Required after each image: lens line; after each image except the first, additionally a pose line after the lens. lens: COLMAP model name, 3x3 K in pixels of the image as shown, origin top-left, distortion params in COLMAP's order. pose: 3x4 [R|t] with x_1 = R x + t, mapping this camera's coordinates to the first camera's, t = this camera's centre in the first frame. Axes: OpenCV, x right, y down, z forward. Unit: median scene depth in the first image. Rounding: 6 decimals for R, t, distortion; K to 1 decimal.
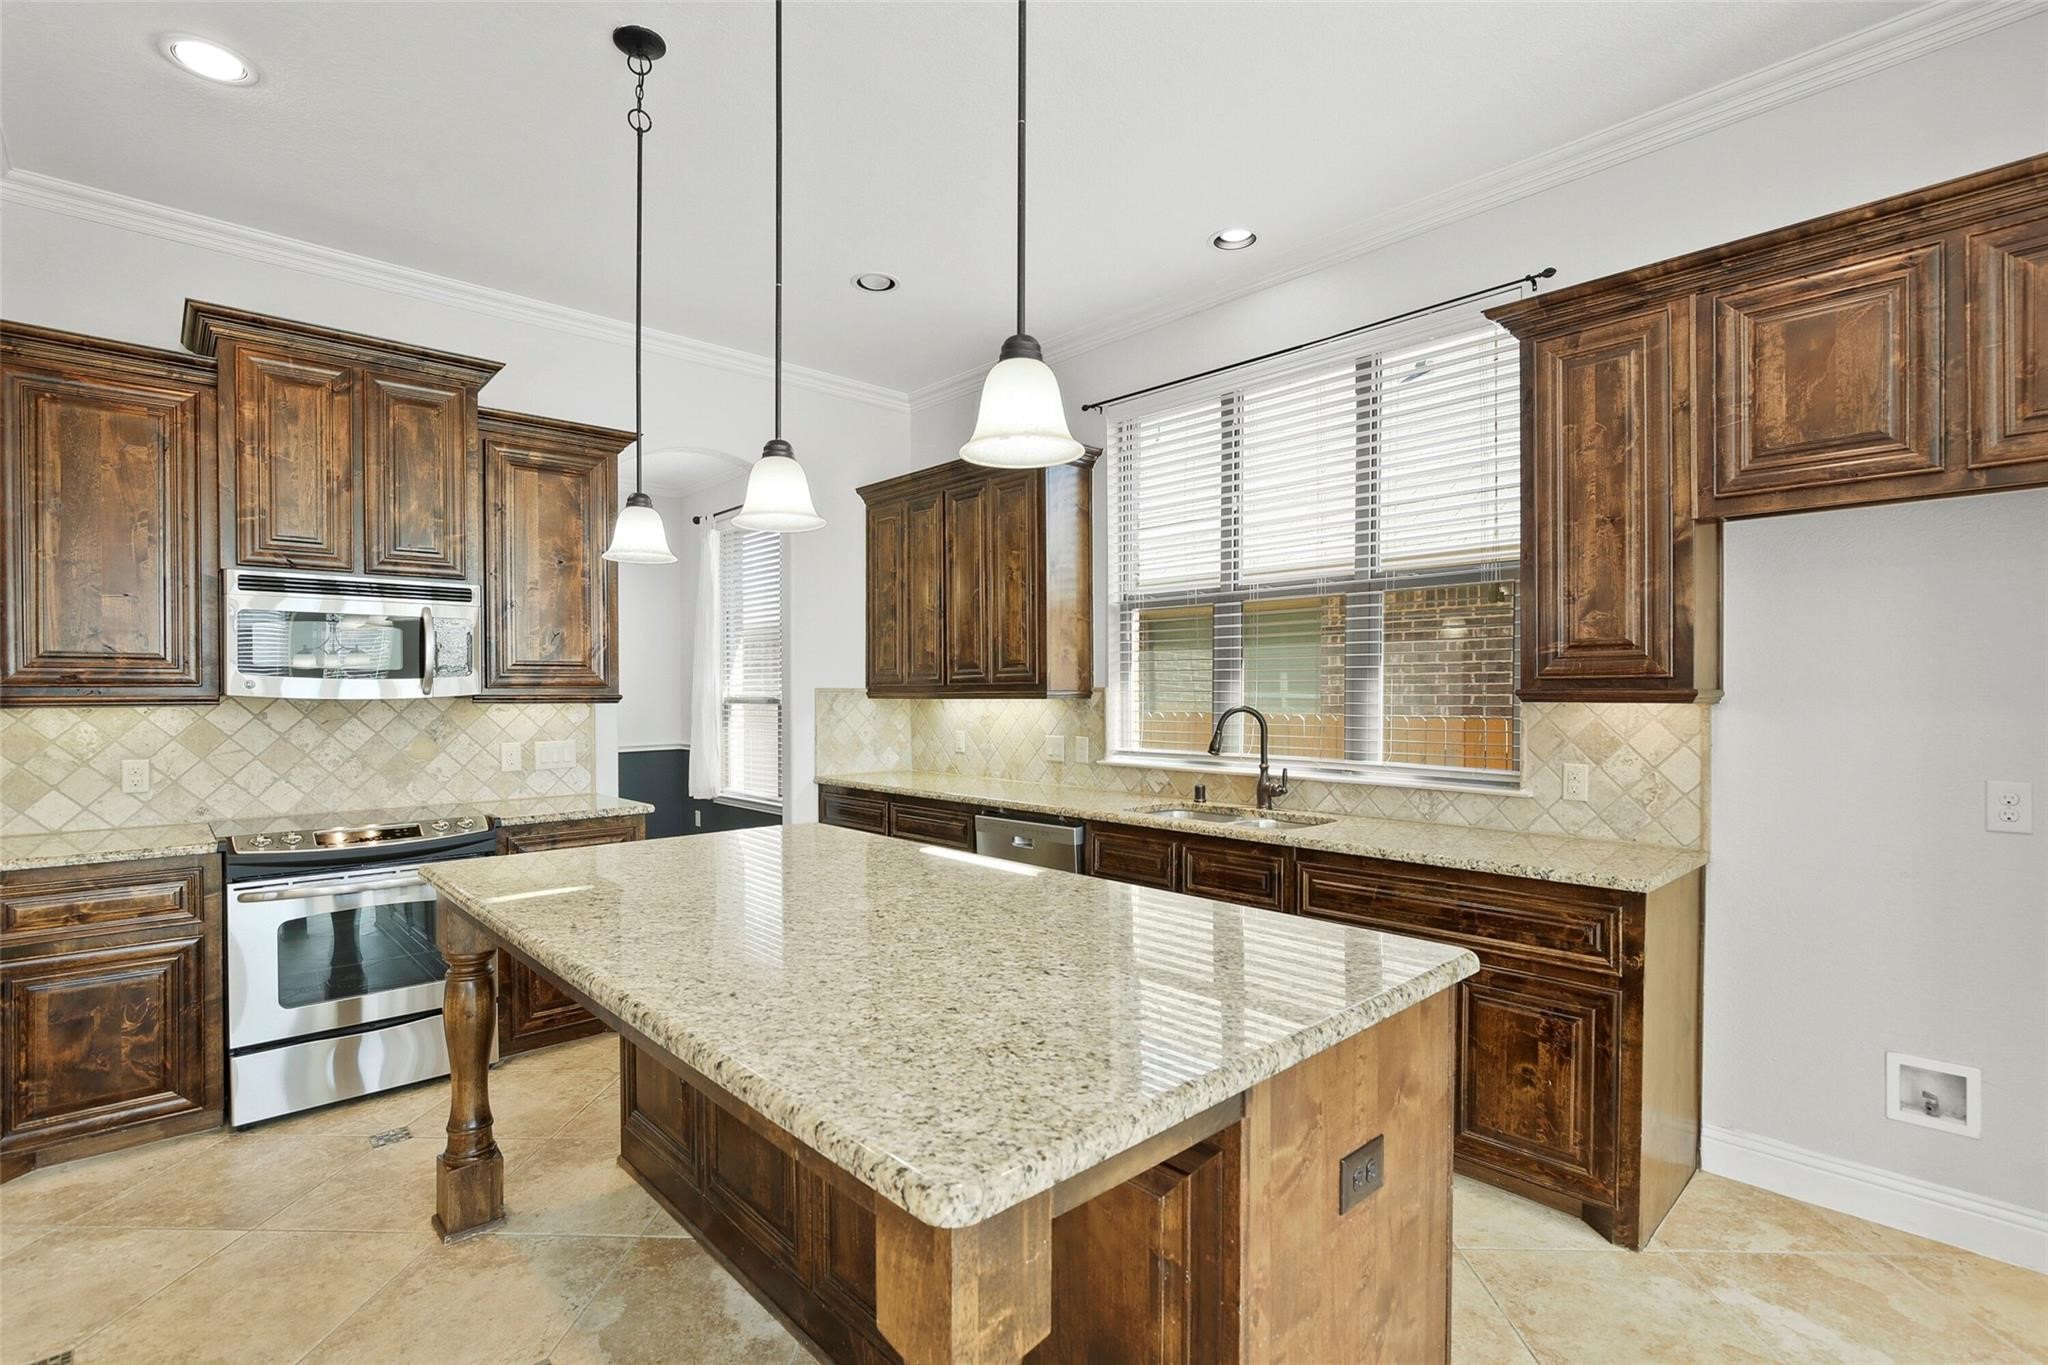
lens RADIAL K [[952.9, 0, 1032.8], [0, 952.9, 702.9], [0, 0, 1]] dist [-0.012089, 0.001046]
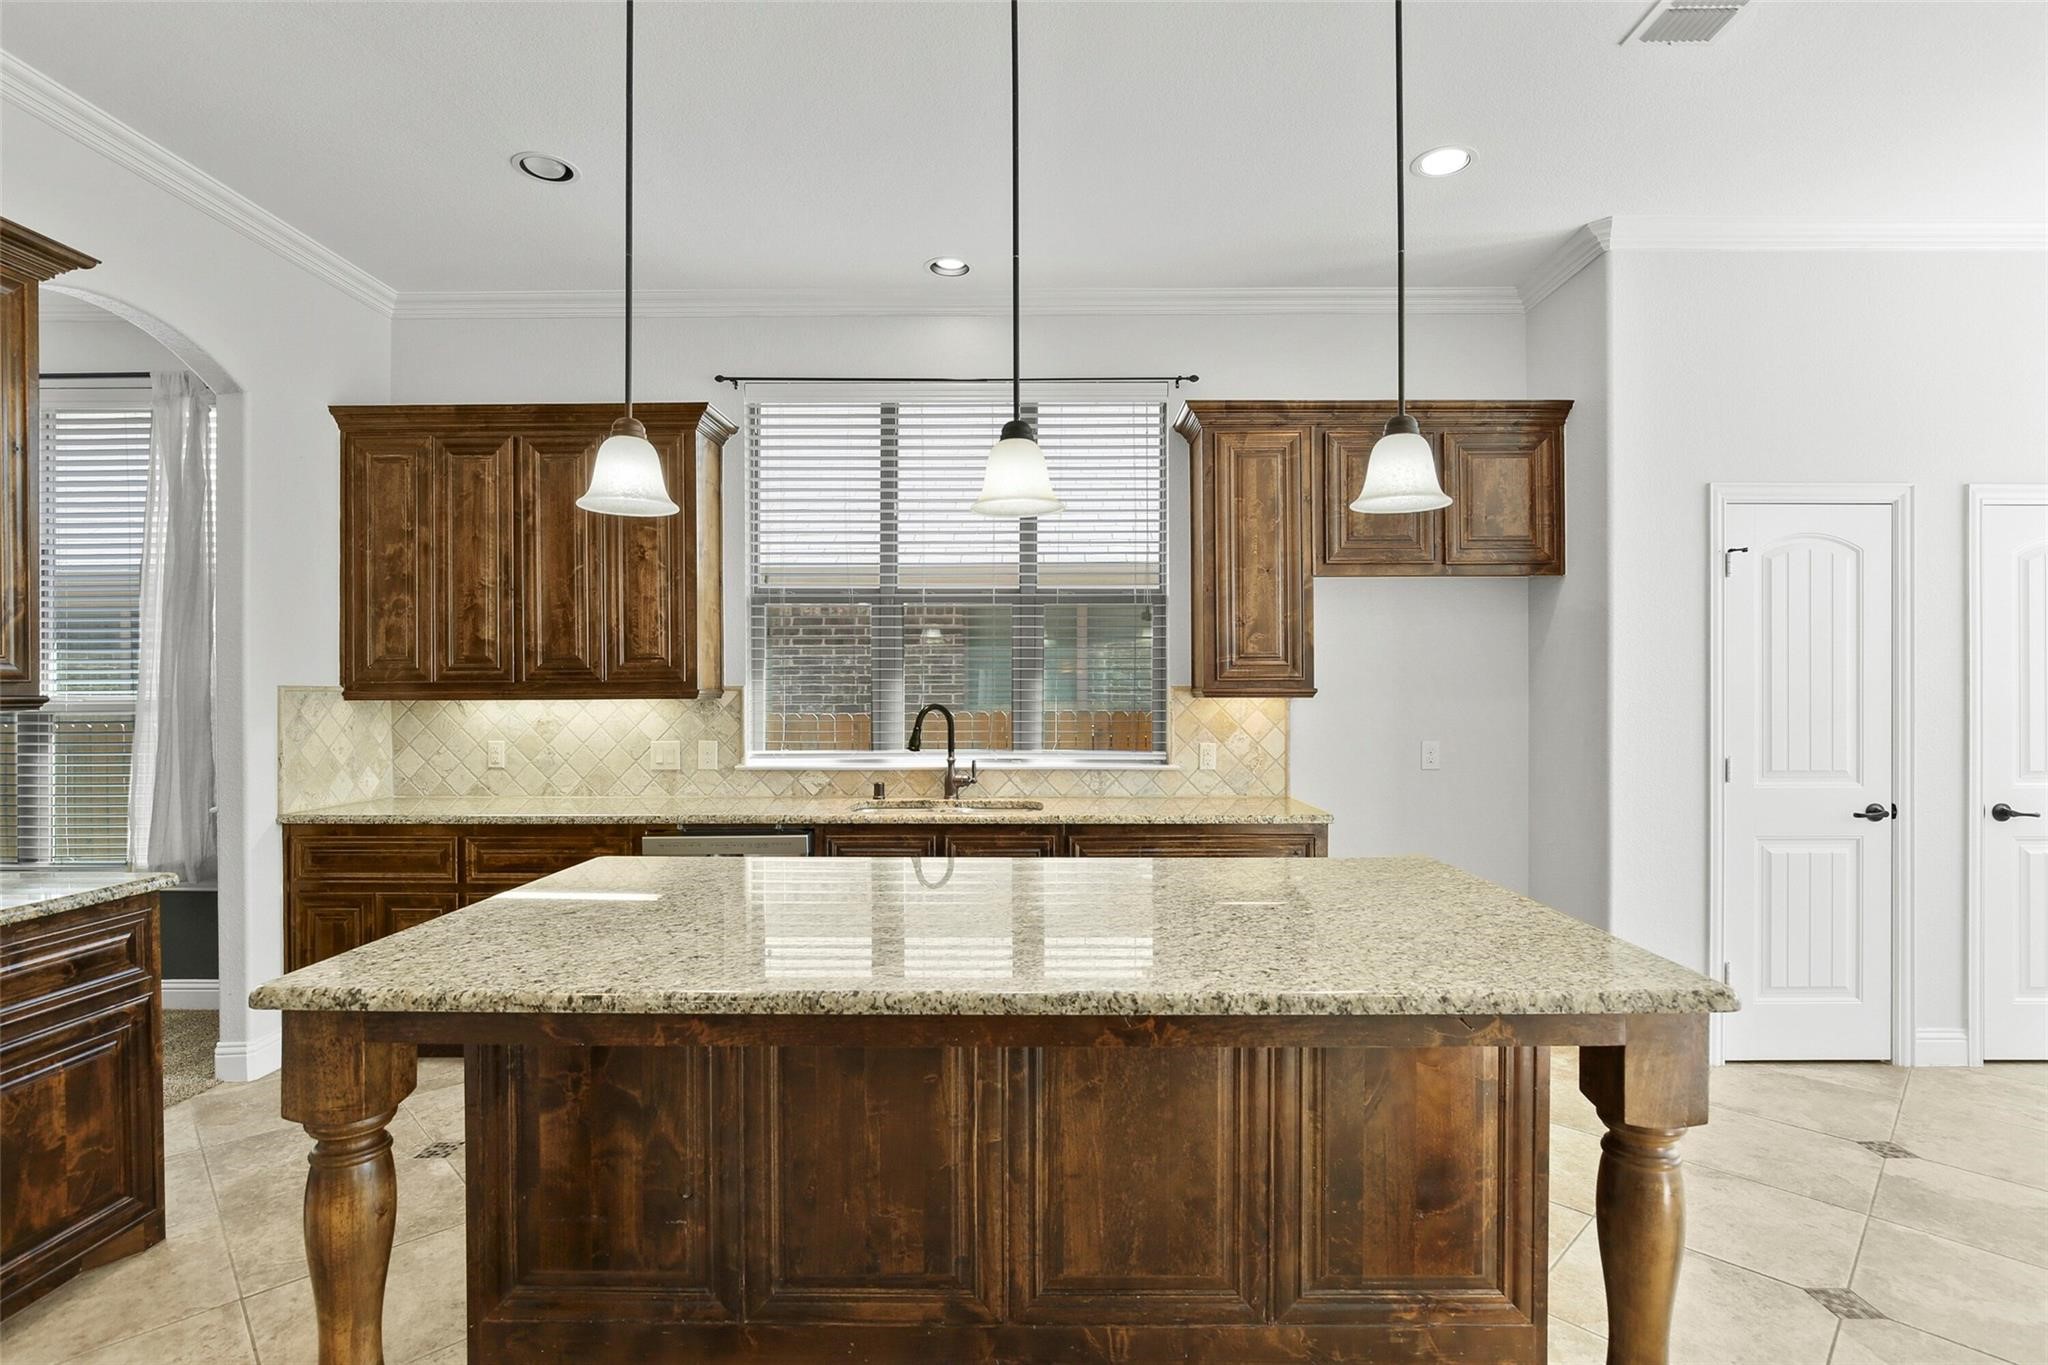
lens RADIAL K [[980.3, 0, 1041.2], [0, 980.3, 694.2], [0, 0, 1]] dist [-0.010751, 0.000335]
pose [[0.690410, -0.002352, 0.723415, -0.538136], [0.009667, 0.999935, -0.005975, 0.000100], [-0.723354, 0.011119, 0.690388, 0.175943]]
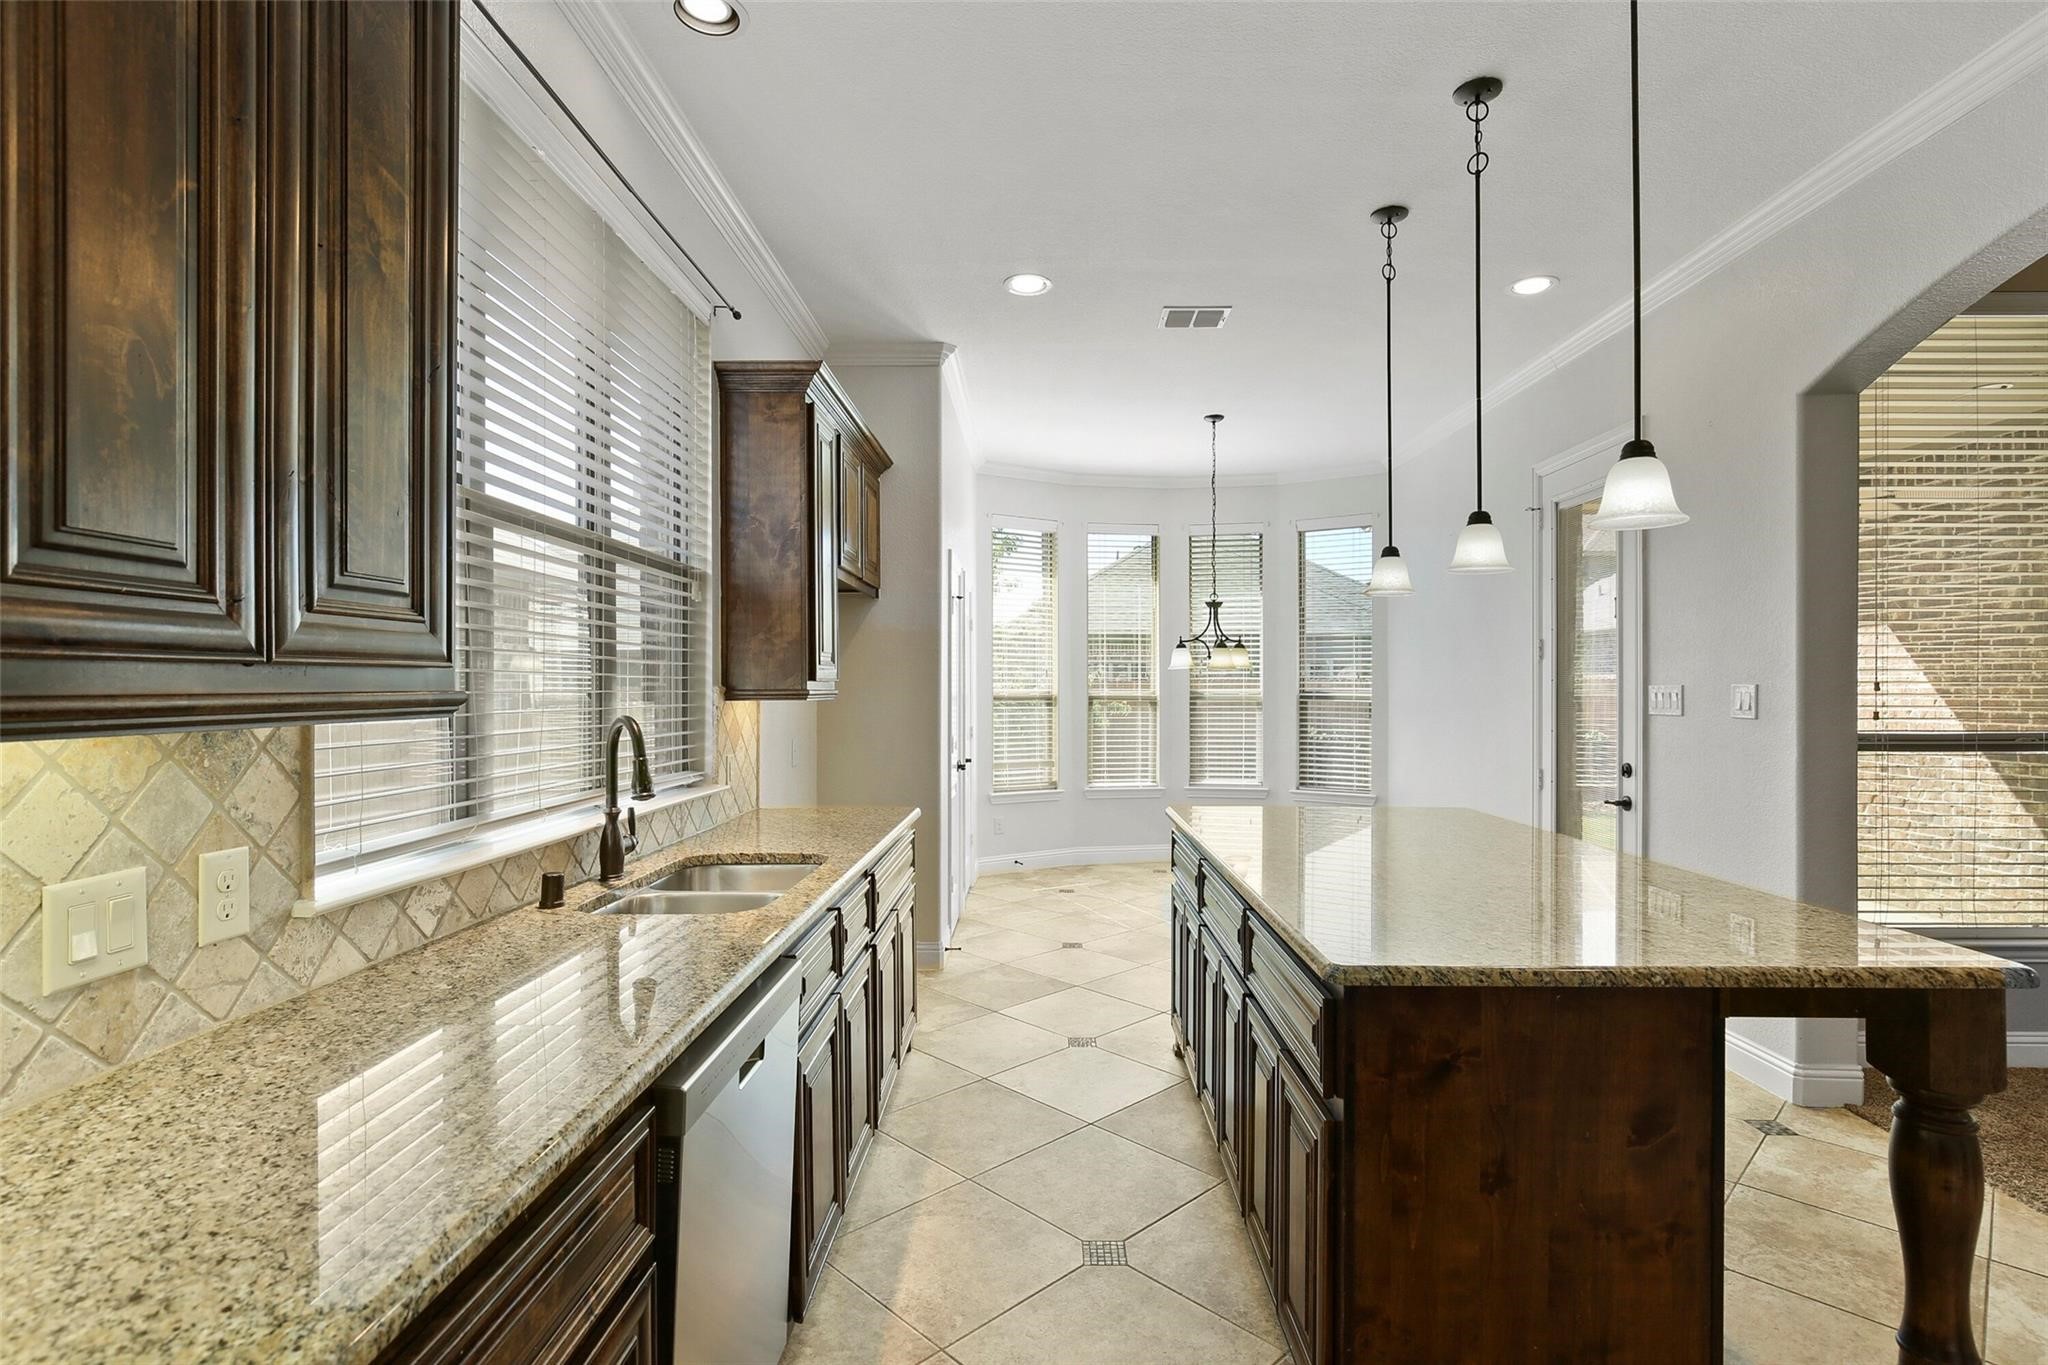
lens RADIAL K [[980.3, 0, 1041.2], [0, 980.3, 694.2], [0, 0, 1]] dist [-0.010751, 0.000335]
pose [[-0.722401, -0.003704, 0.691465, -0.446670], [0.008271, 0.999868, 0.013996, -0.018798], [-0.691425, 0.015830, -0.722274, 1.396468]]
